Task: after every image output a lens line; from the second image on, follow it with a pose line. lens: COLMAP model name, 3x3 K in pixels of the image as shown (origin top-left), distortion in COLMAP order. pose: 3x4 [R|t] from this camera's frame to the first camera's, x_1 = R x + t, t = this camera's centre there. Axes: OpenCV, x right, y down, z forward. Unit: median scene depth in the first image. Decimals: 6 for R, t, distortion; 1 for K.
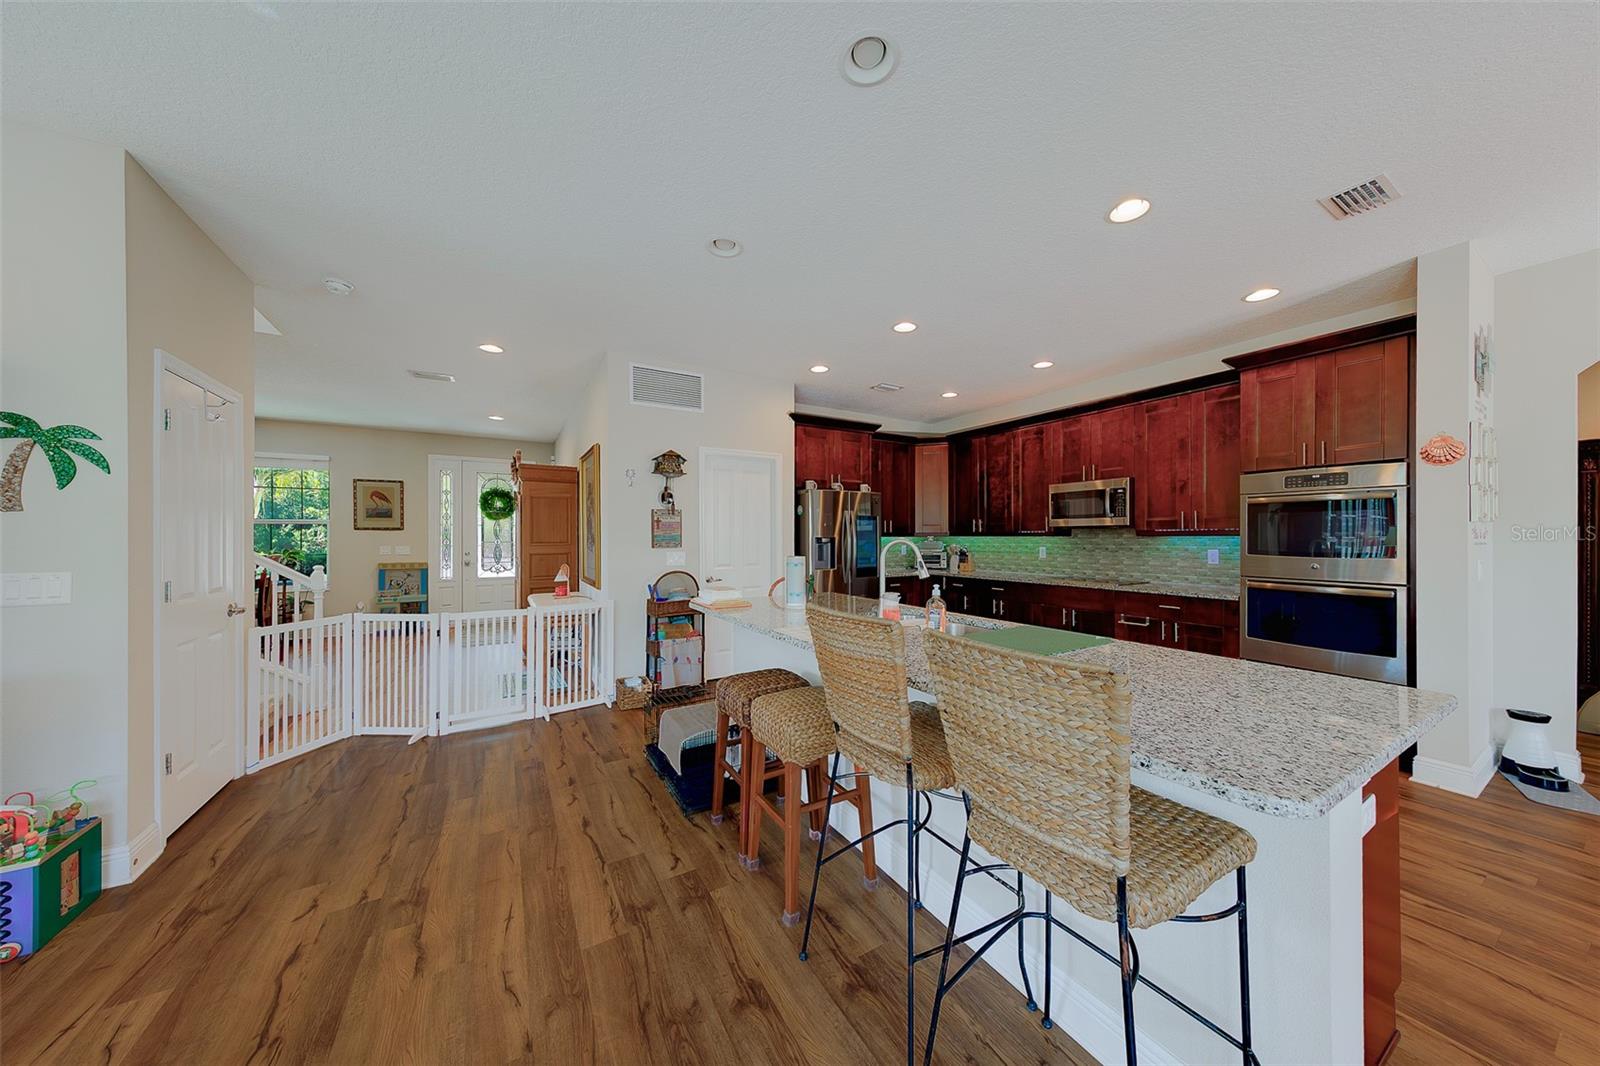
lens RADIAL K [[526.5, 0, 809.2], [0, 526.5, 537.5], [0, 0, 1]] dist [0.008821, -0.000110]
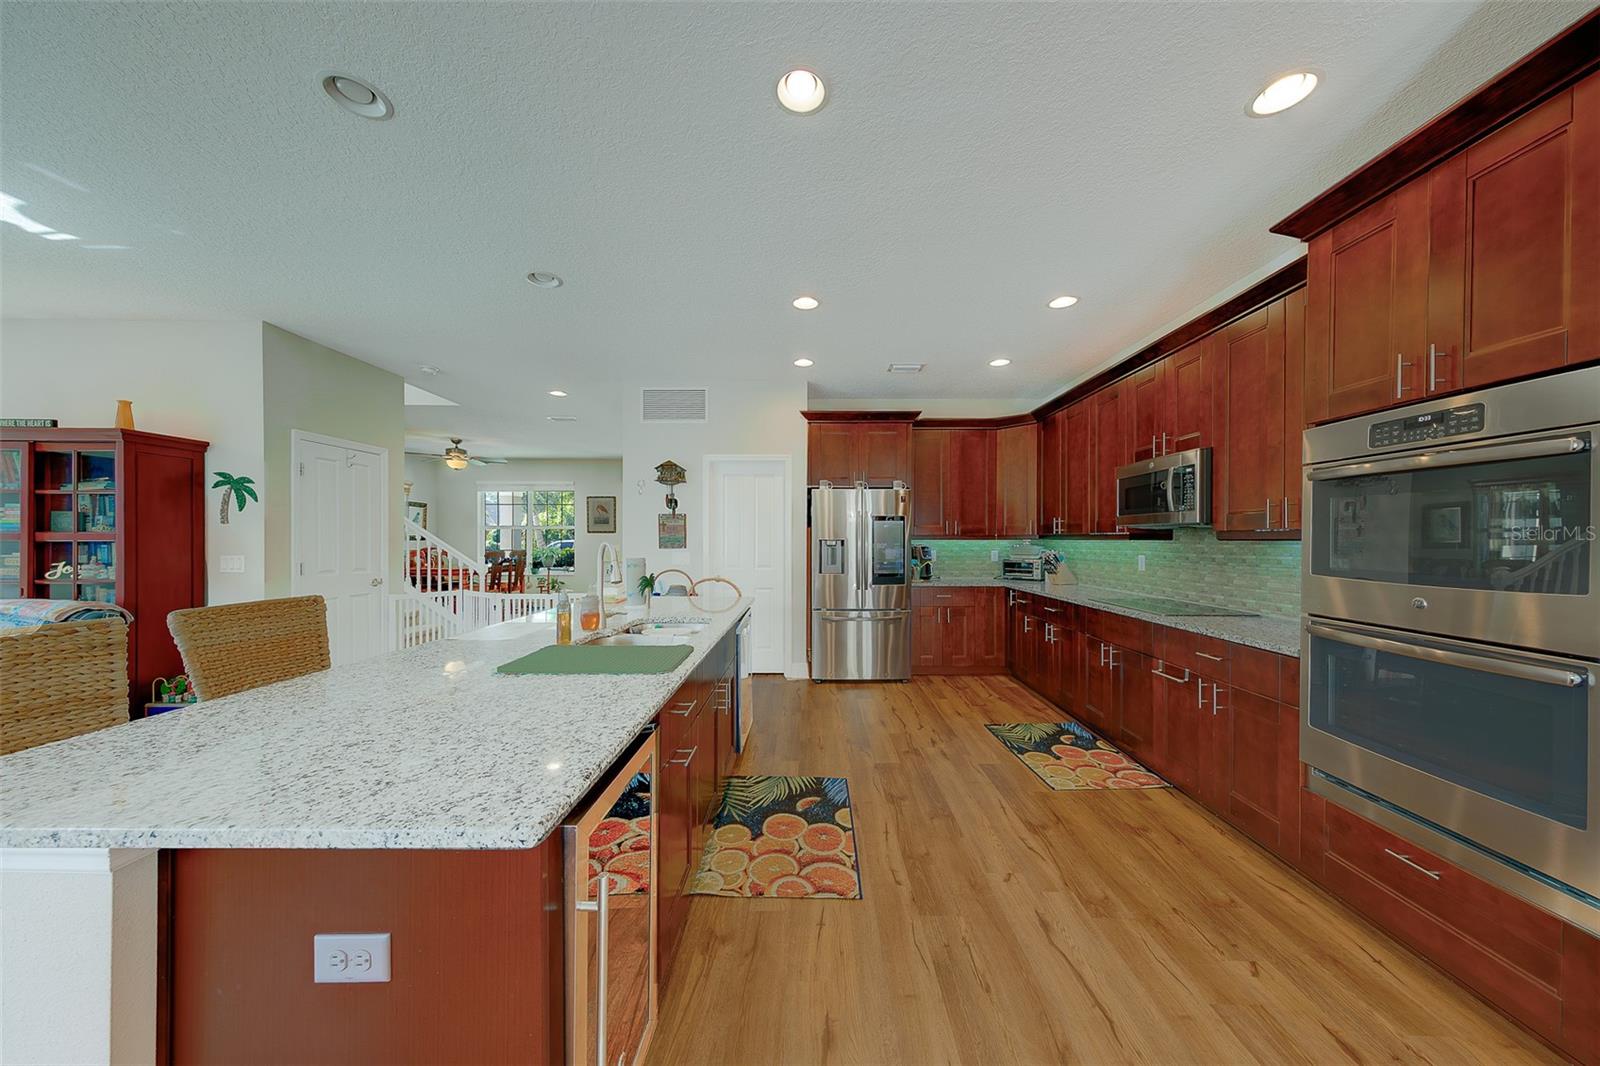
lens RADIAL K [[515.4, 0, 803.2], [0, 515.4, 542.3], [0, 0, 1]] dist [0.003751, -0.000086]
pose [[0.850580, 0.007071, -0.525799, 0.695258], [-0.004596, 0.999971, 0.006013, -0.001767], [0.525826, -0.002699, 0.850588, 0.284464]]
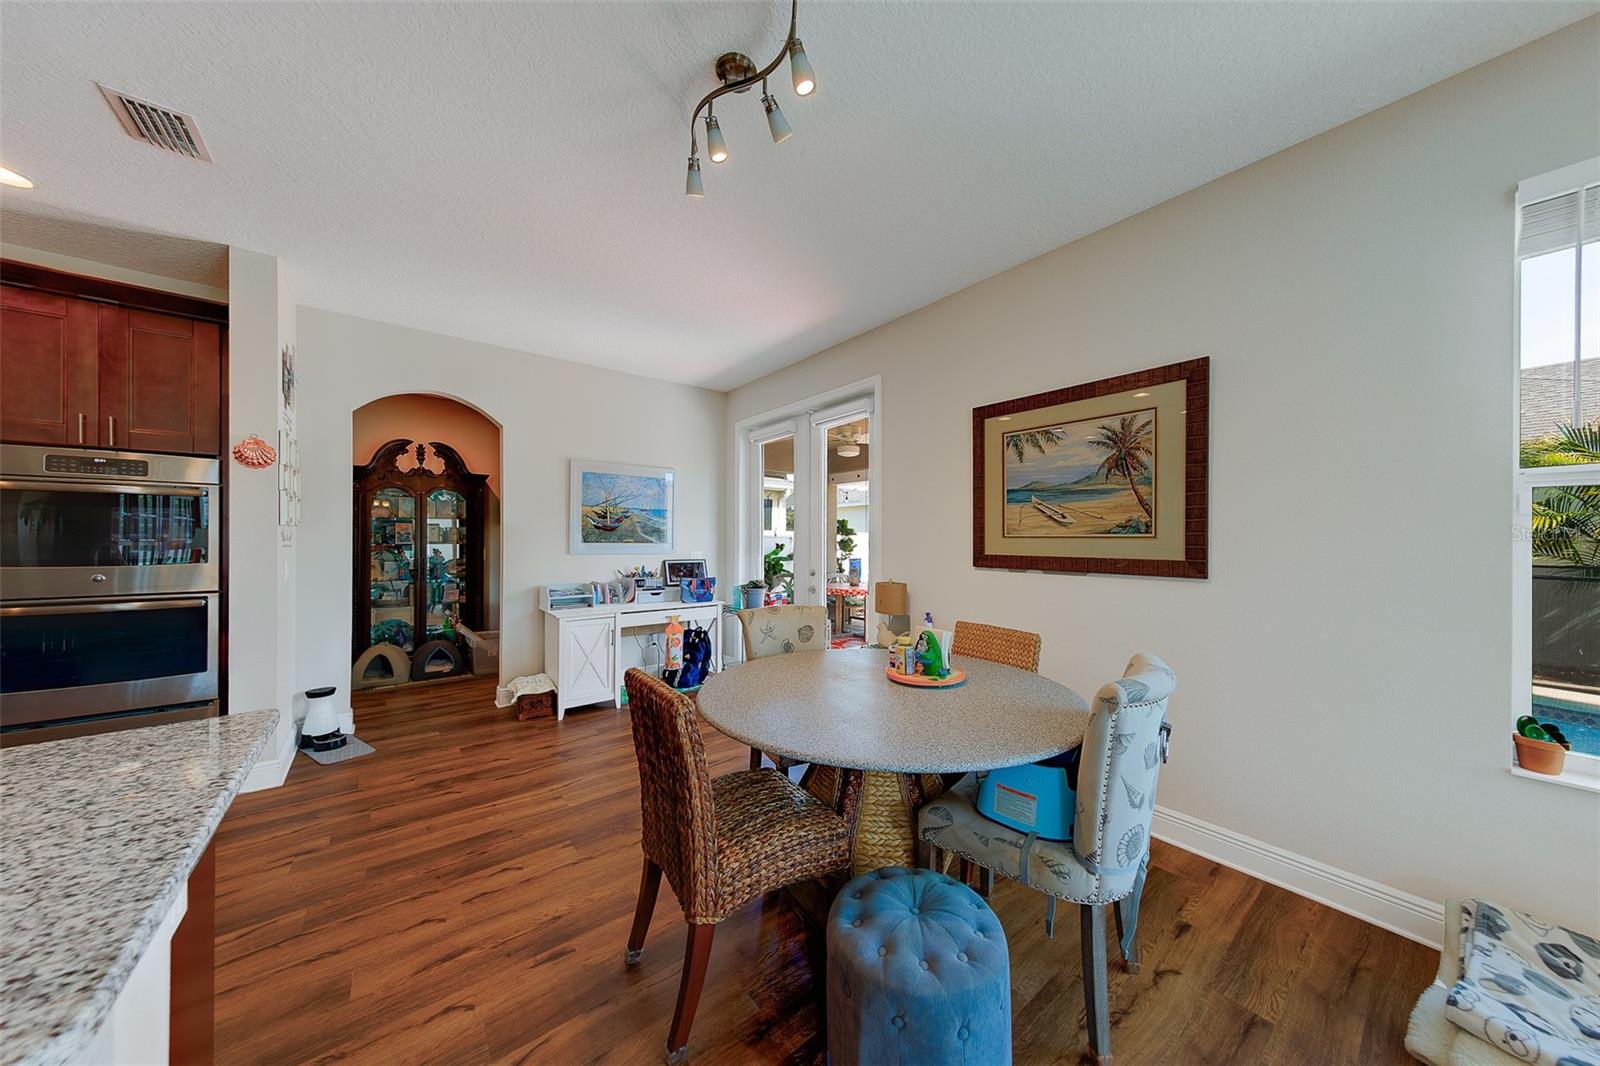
lens RADIAL K [[507.7, 0, 801.6], [0, 507.7, 538.2], [0, 0, 1]] dist [0.010050, -0.001277]
pose [[-0.127049, 0.002453, 0.991893, 0.087175], [0.000925, 0.999997, -0.002355, -0.000483], [-0.991896, 0.000618, -0.127050, 0.087987]]
